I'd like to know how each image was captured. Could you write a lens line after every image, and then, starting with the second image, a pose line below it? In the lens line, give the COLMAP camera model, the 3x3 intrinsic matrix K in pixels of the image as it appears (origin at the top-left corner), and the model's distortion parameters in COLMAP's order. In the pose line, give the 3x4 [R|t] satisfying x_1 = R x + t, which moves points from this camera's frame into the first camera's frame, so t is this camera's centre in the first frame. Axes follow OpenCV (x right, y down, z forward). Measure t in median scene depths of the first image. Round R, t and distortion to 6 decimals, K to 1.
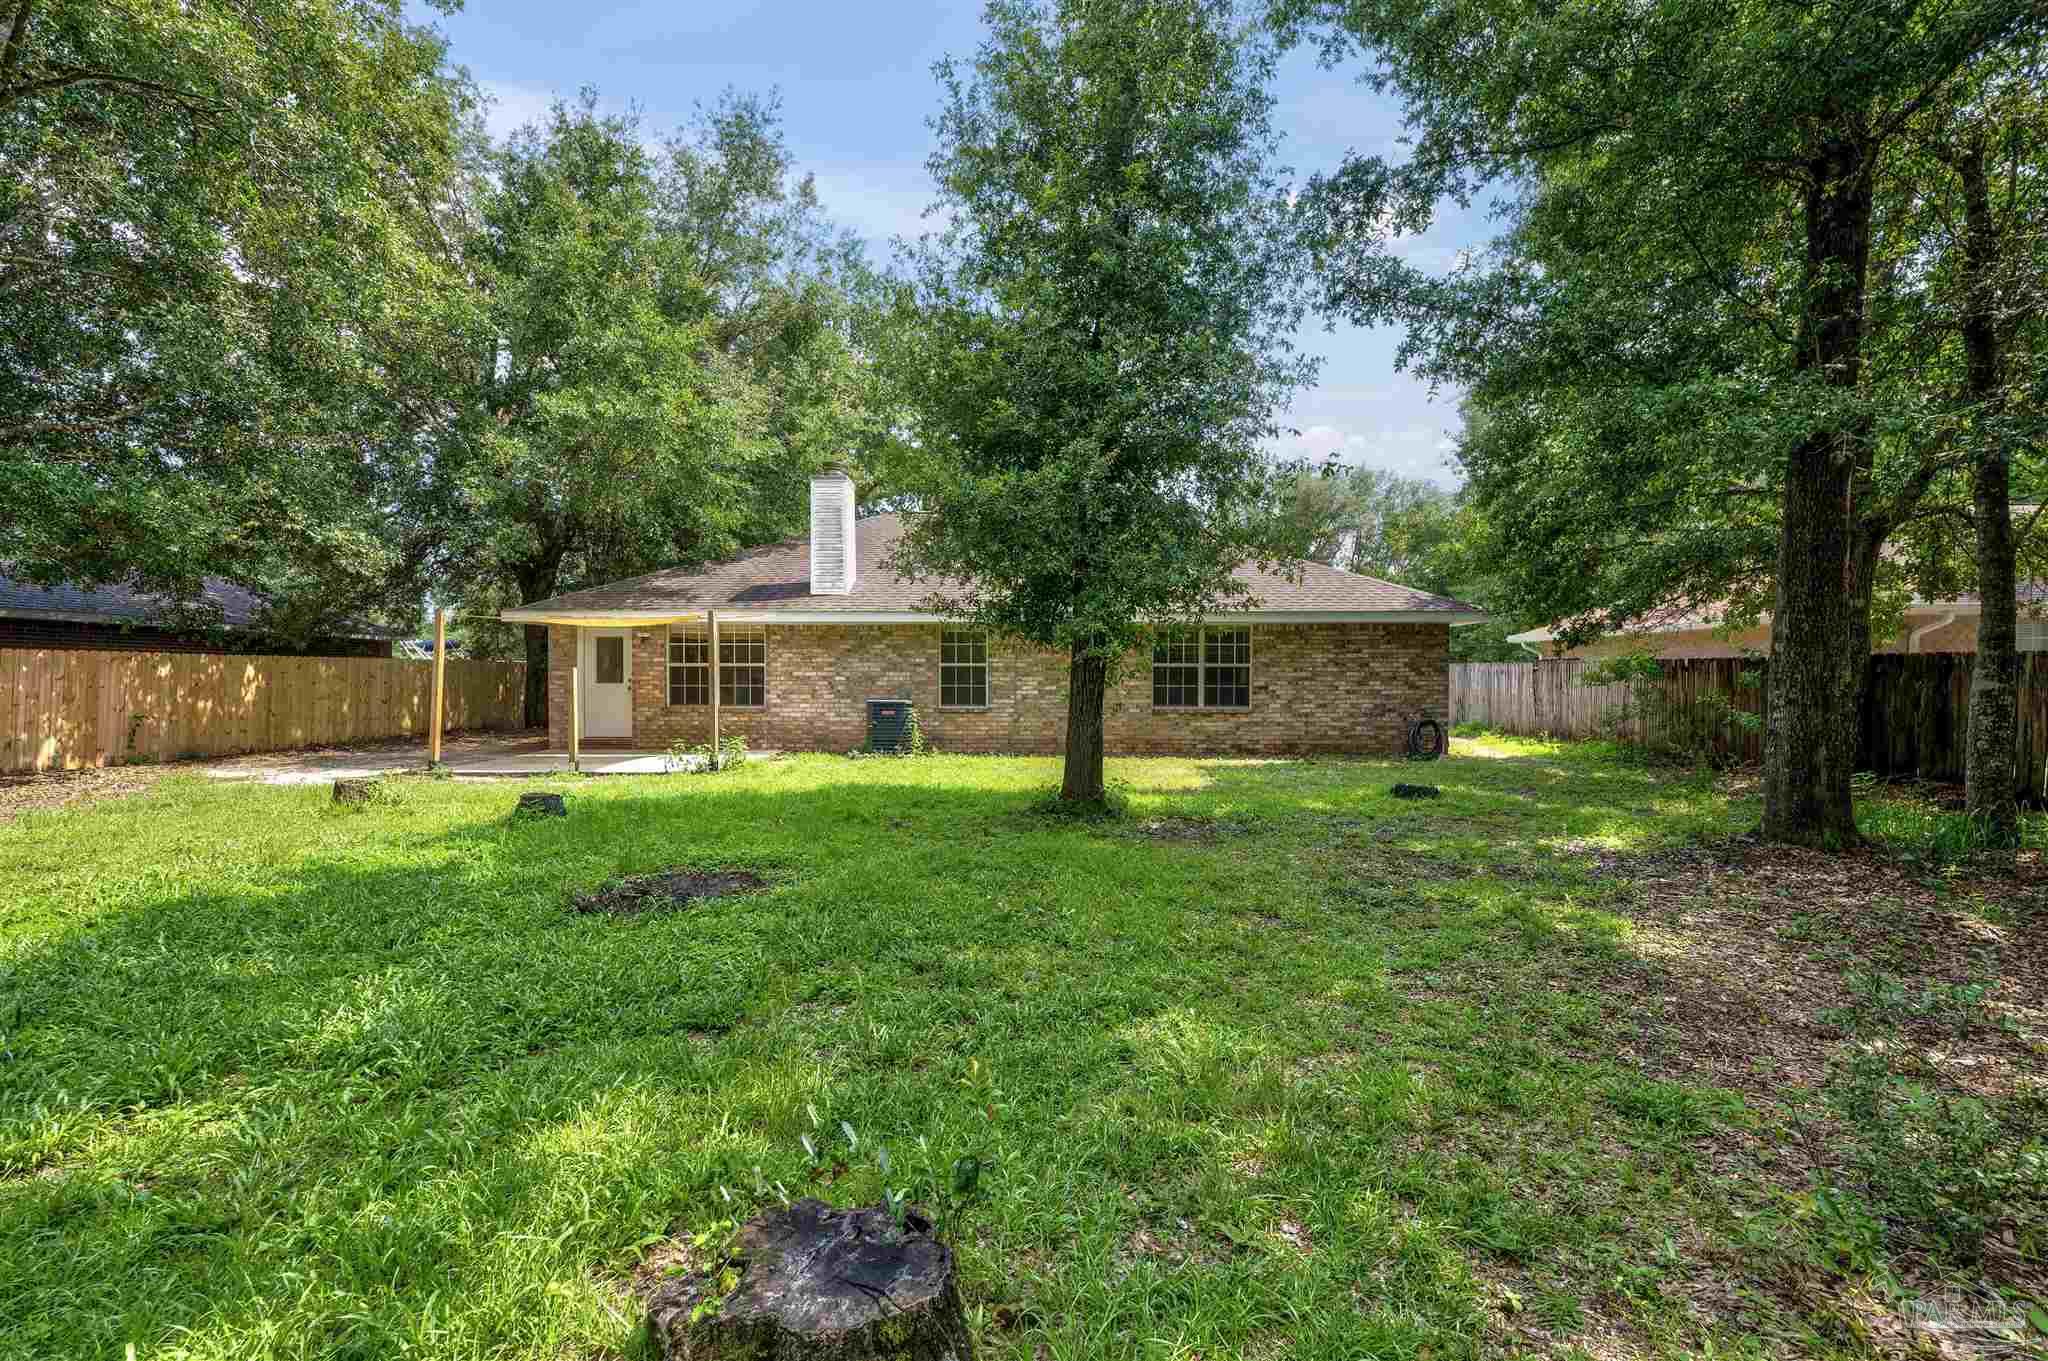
lens RADIAL K [[844.1, 0, 1017.3], [0, 844.1, 664.6], [0, 0, 1]] dist [0.000266, 0.000157]
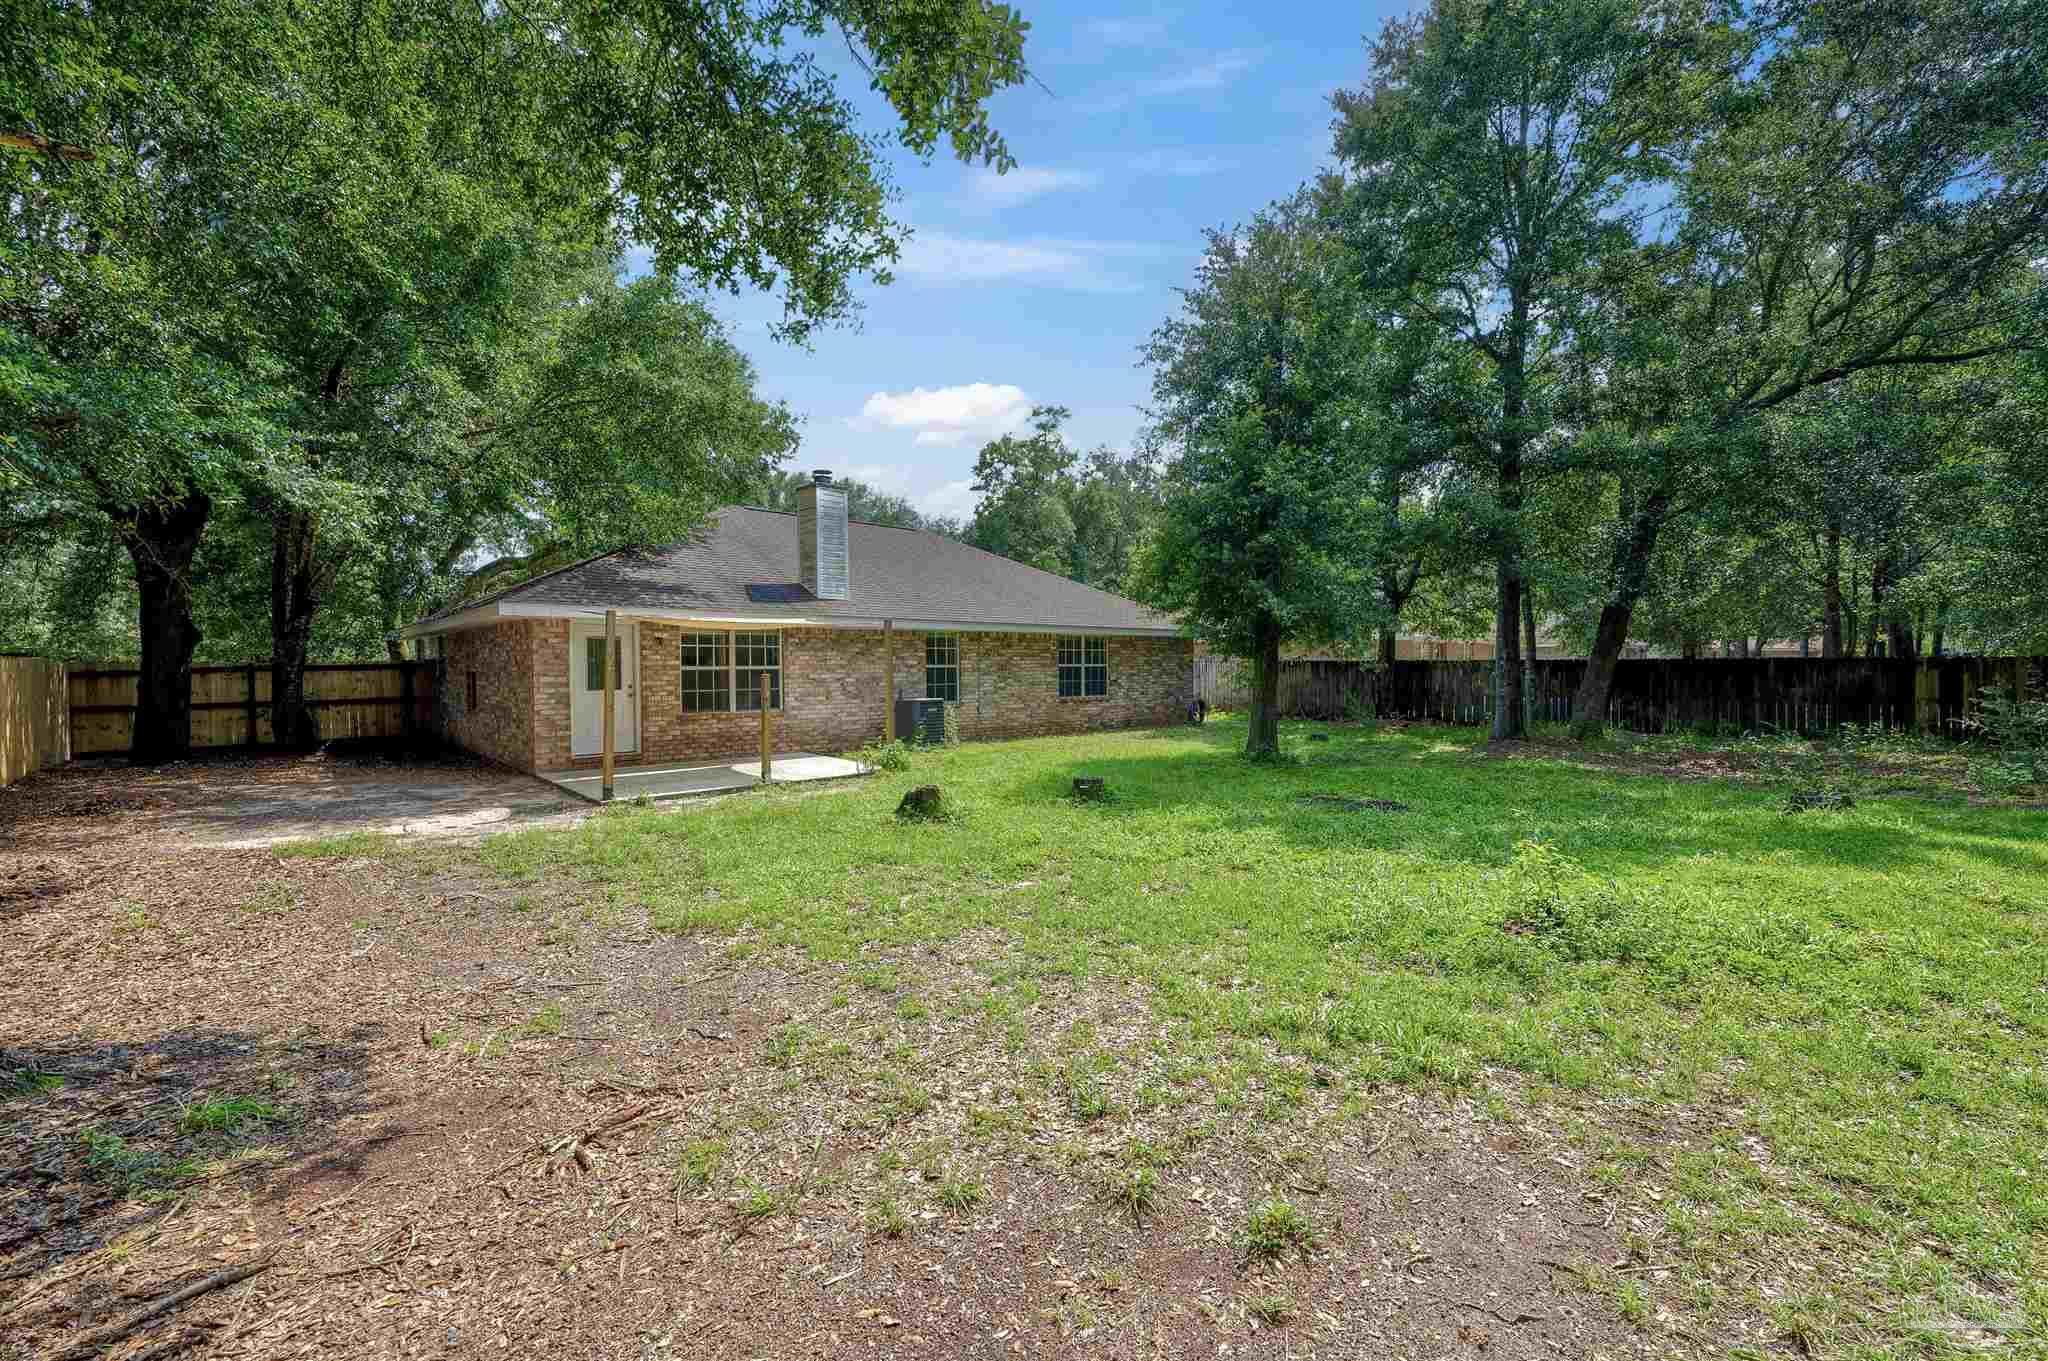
lens RADIAL K [[844.1, 0, 1017.3], [0, 844.1, 664.6], [0, 0, 1]] dist [0.000266, 0.000157]
pose [[0.723292, -0.004999, 0.690524, -0.781426], [0.007244, 0.999974, -0.000348, -0.000666], [-0.690504, 0.005254, 0.723310, 0.100151]]
